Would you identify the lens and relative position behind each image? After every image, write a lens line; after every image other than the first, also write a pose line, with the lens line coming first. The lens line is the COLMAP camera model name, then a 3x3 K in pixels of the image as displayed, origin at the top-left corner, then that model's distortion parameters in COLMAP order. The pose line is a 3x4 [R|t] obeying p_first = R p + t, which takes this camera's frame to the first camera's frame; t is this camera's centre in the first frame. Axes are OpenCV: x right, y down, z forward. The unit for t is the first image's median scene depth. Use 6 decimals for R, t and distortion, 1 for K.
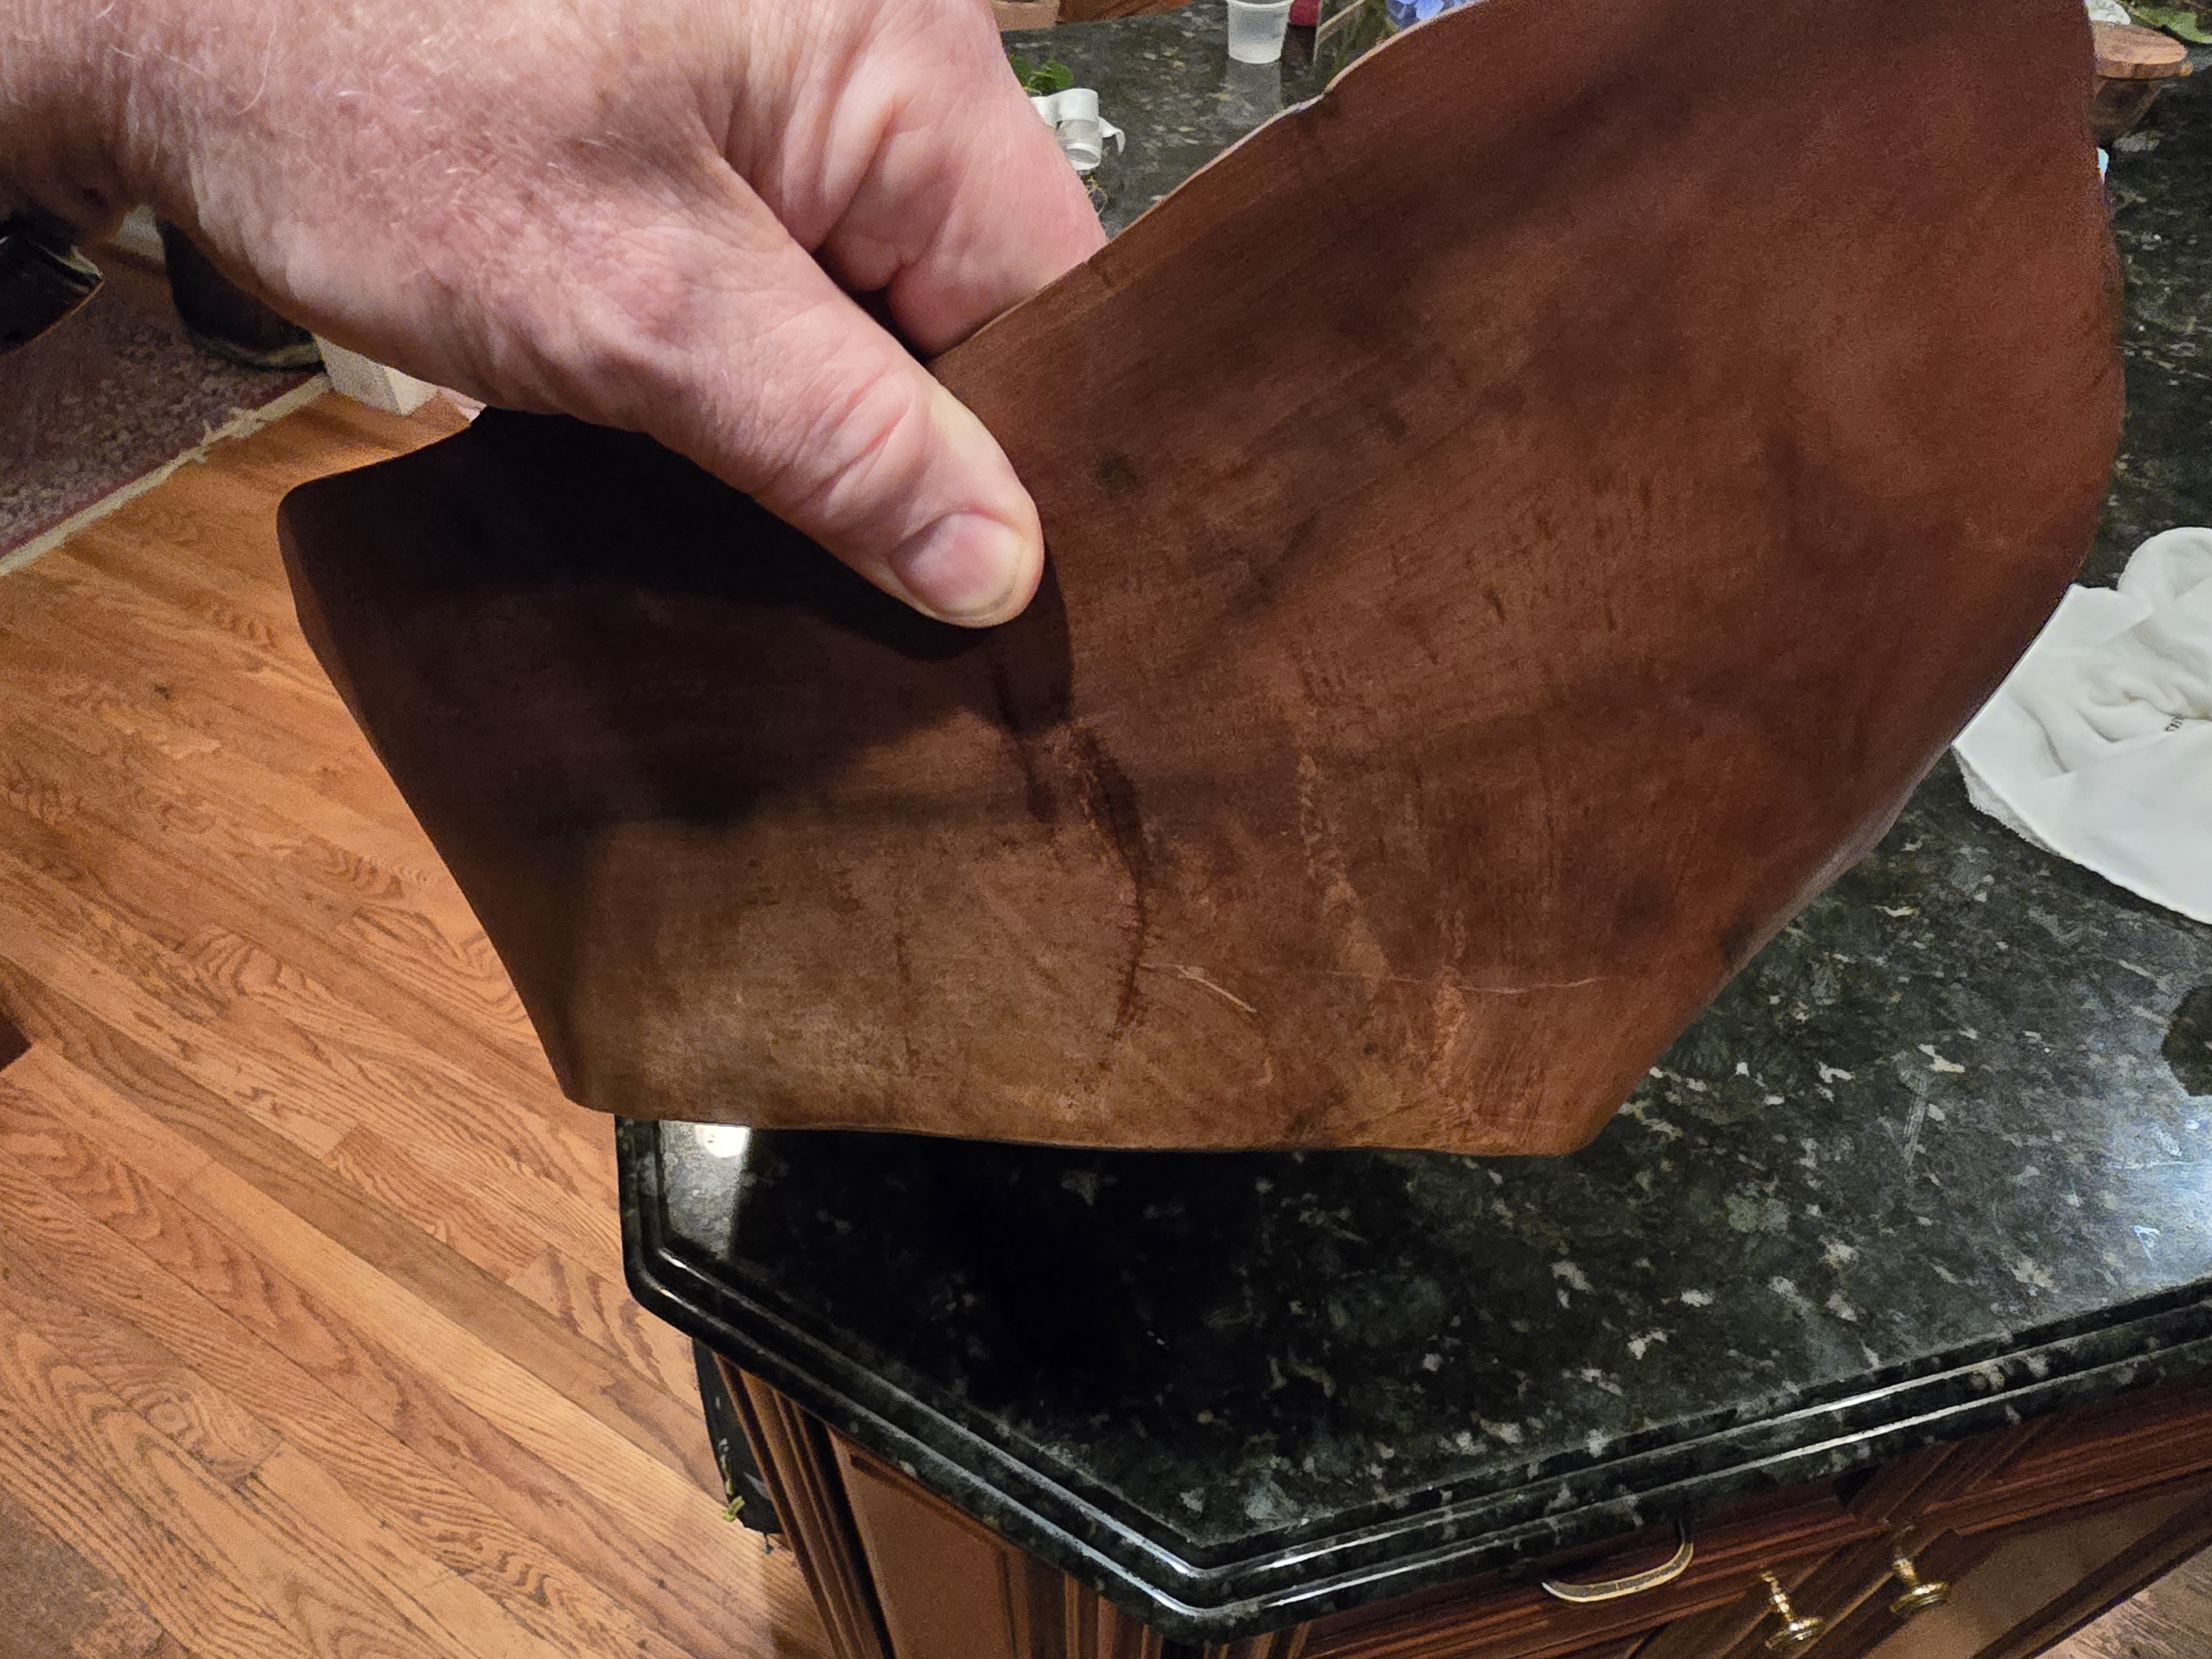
lens RADIAL K [[1507.4, 0, 1070.8], [0, 1507.4, 828.5], [0, 0, 1]] dist [-0.001666, -0.002324]
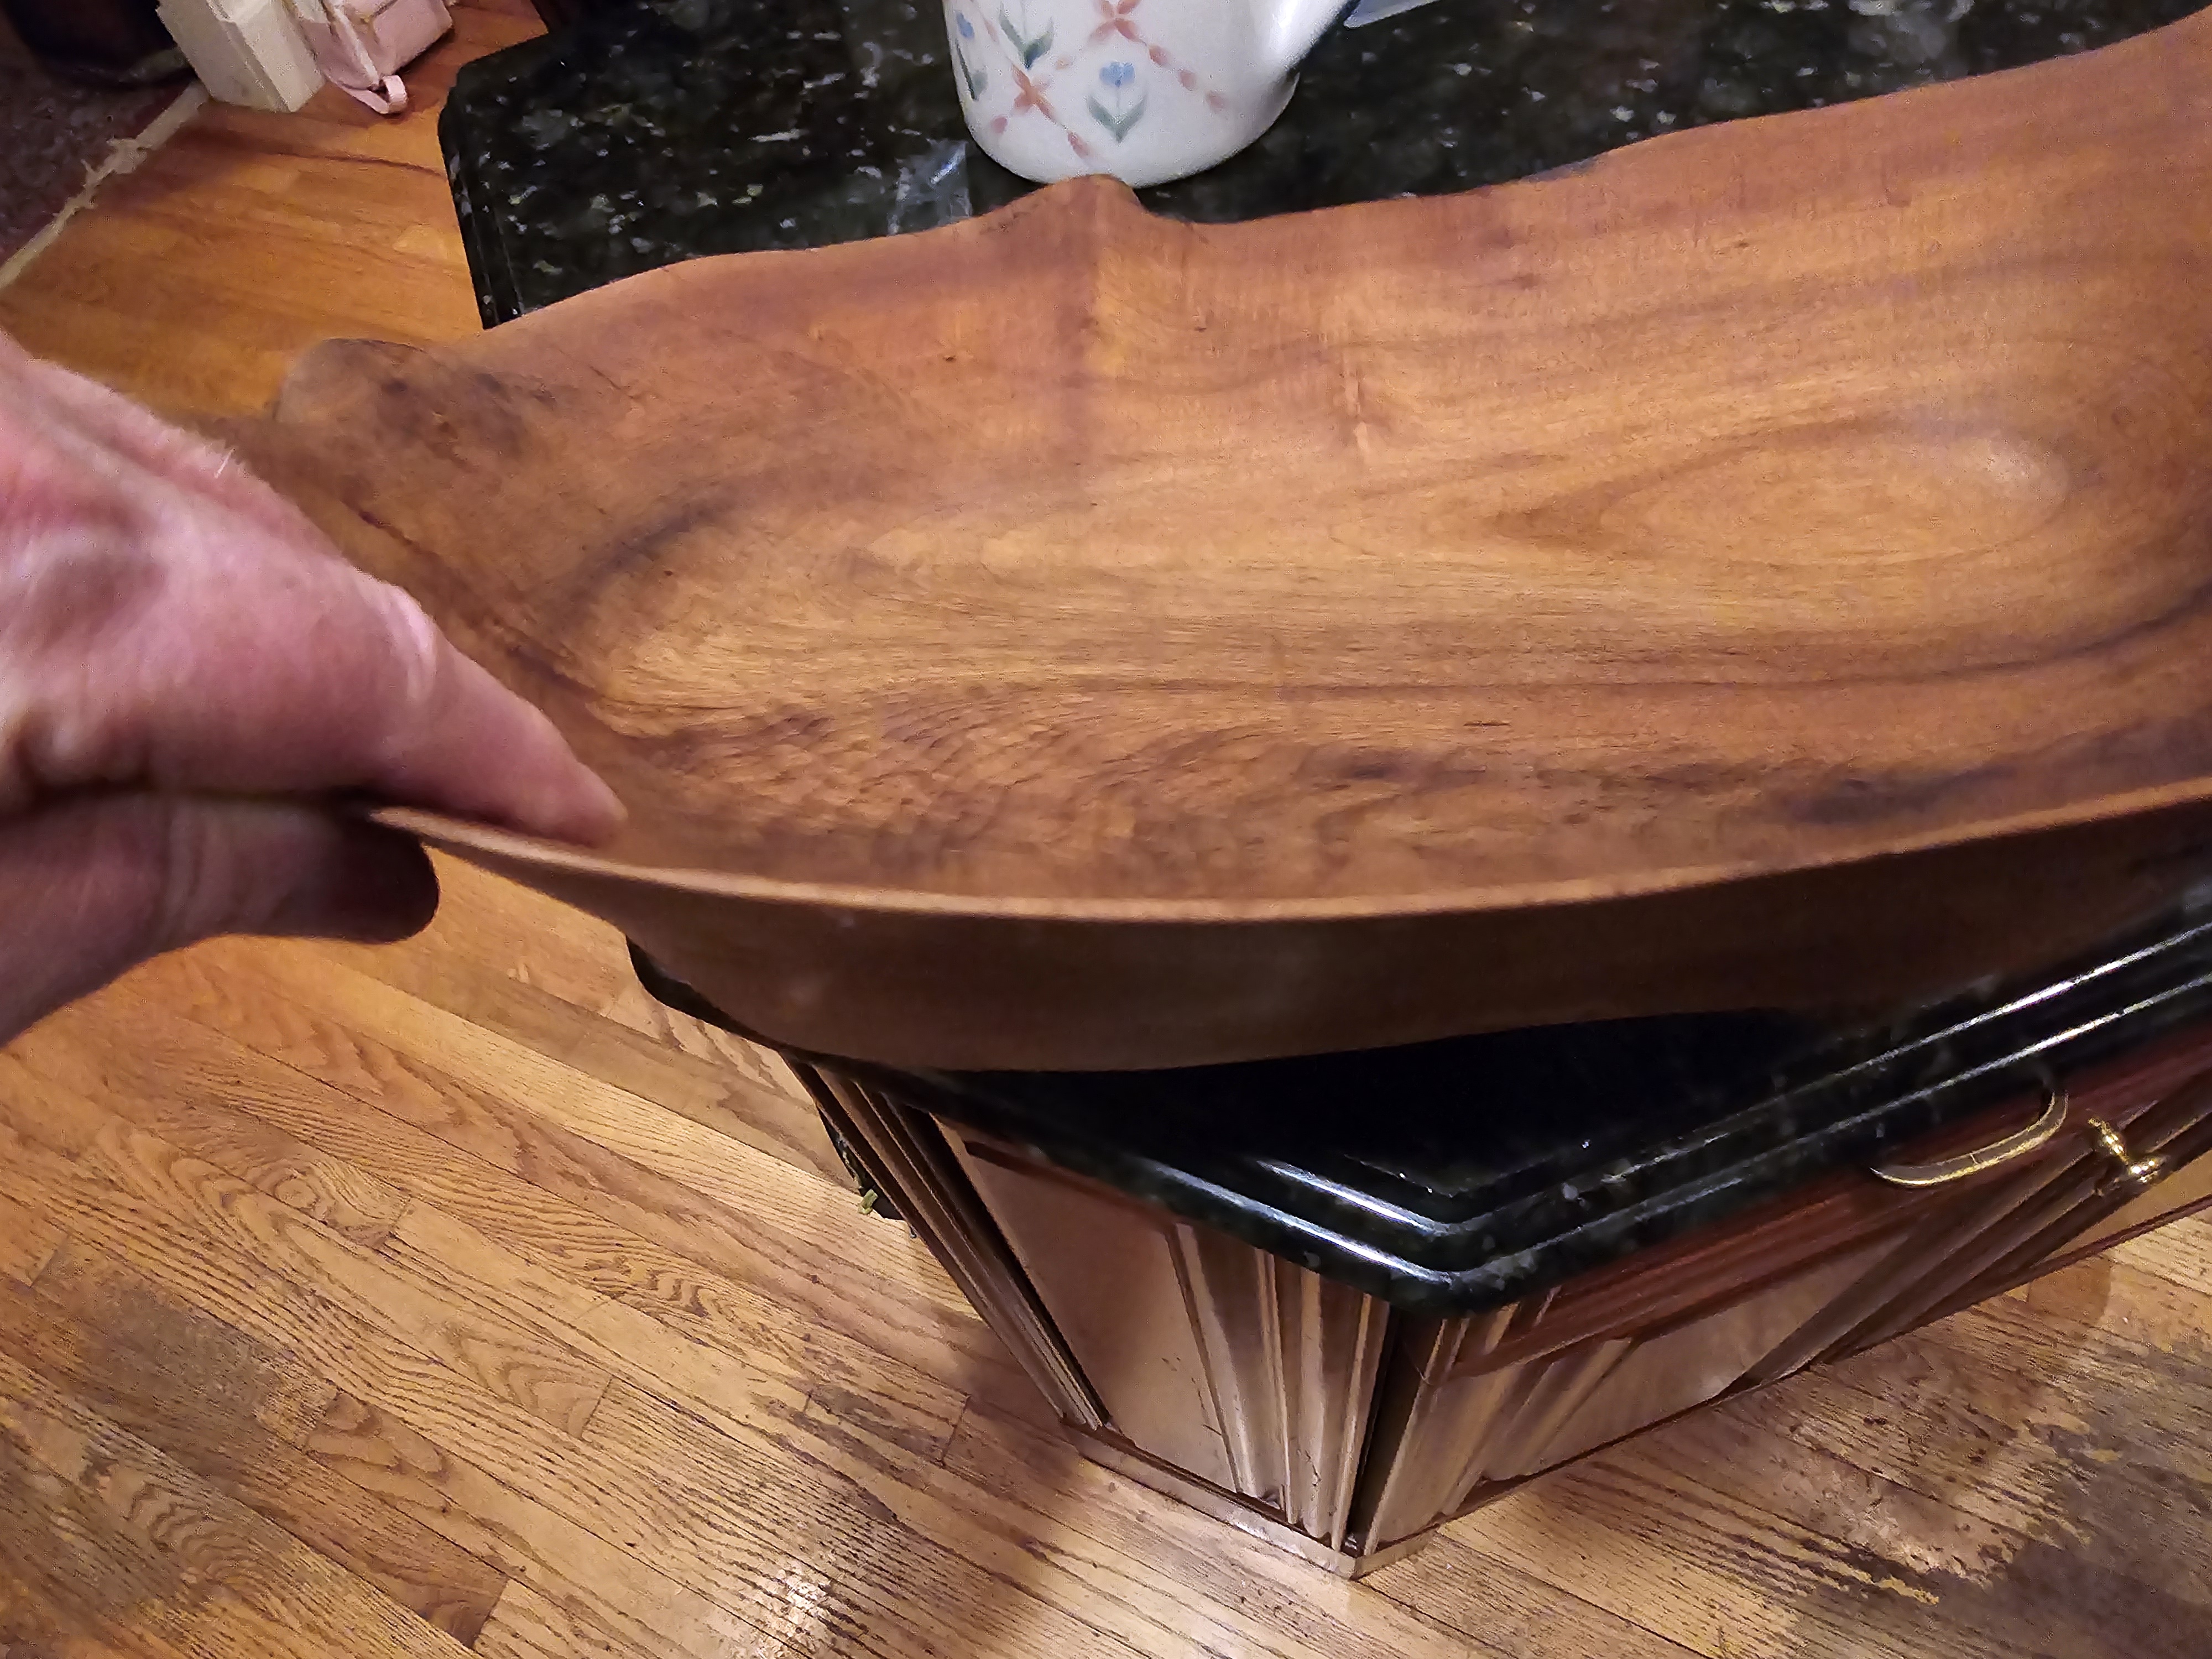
lens RADIAL K [[1507.4, 0, 1106.6], [0, 1507.4, 828.6], [0, 0, 1]] dist [-0.001666, -0.002324]
pose [[0.988233, -0.149188, -0.033741, -0.007264], [0.152952, 0.965406, 0.211180, 0.037198], [0.001068, -0.213856, 0.976865, 0.095909]]
